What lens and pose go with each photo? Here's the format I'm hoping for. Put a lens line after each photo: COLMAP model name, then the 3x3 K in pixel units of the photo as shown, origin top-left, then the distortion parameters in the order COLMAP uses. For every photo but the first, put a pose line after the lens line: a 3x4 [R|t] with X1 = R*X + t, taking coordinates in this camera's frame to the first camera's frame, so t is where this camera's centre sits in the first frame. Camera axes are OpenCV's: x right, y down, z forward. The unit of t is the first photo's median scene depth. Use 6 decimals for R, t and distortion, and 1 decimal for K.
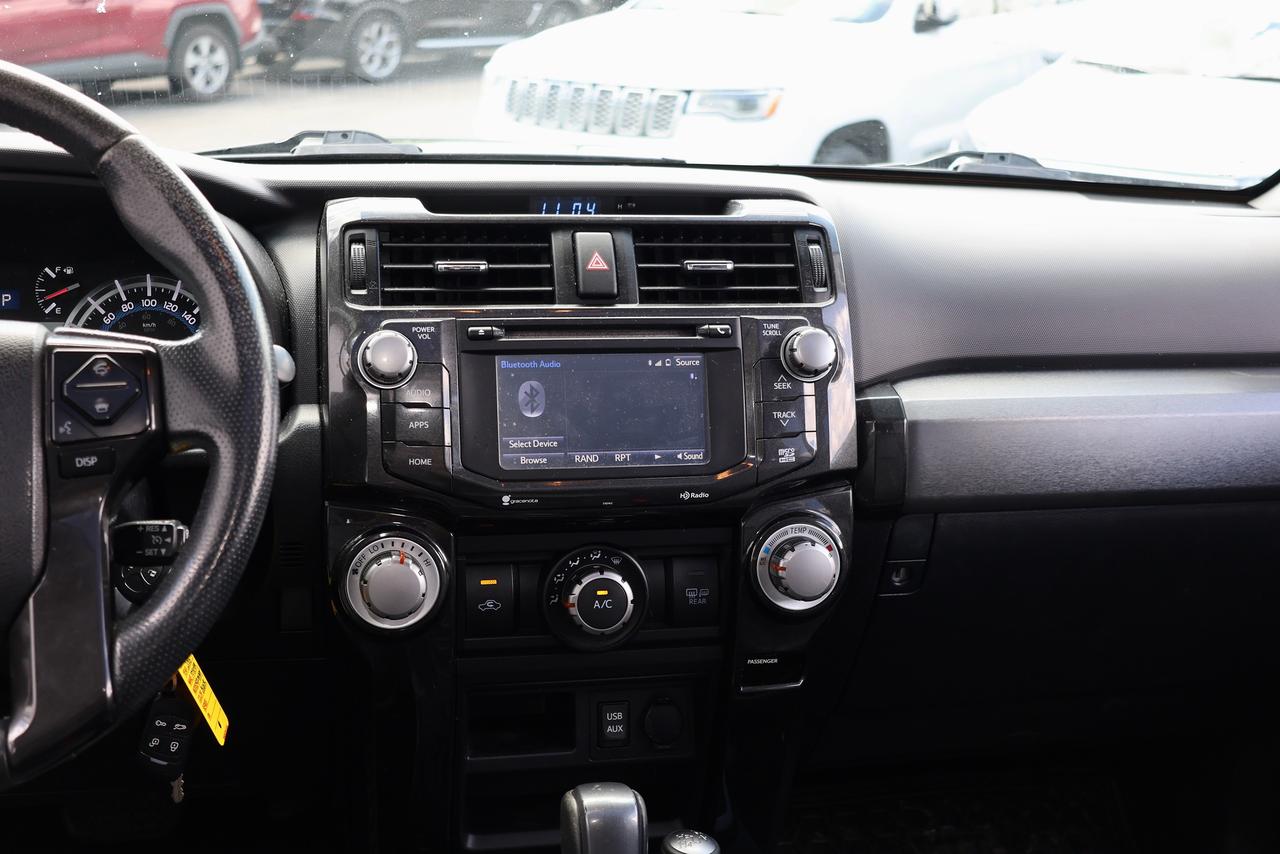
lens RADIAL K [[1528.0, 0, 630.3], [0, 1528.0, 416.0], [0, 0, 1]] dist [0.018430, 0.000000]
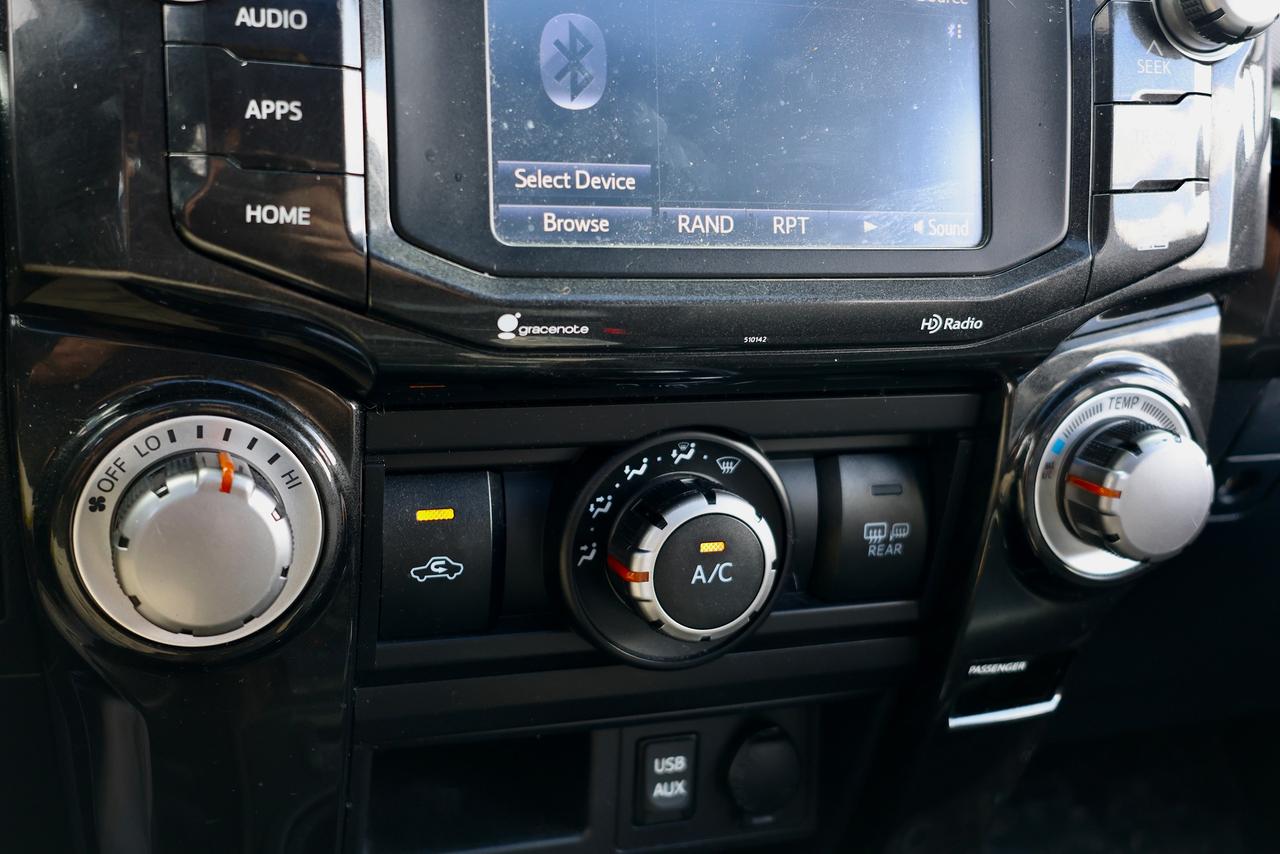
lens RADIAL K [[1454.4, 0, 616.6], [0, 1454.4, 418.1], [0, 0, 1]] dist [0.012954, 0.000000]
pose [[0.990962, 0.019093, 0.132781, -0.098021], [-0.038599, 0.988542, 0.145927, 0.022980], [-0.128473, -0.149733, 0.980344, 0.615217]]
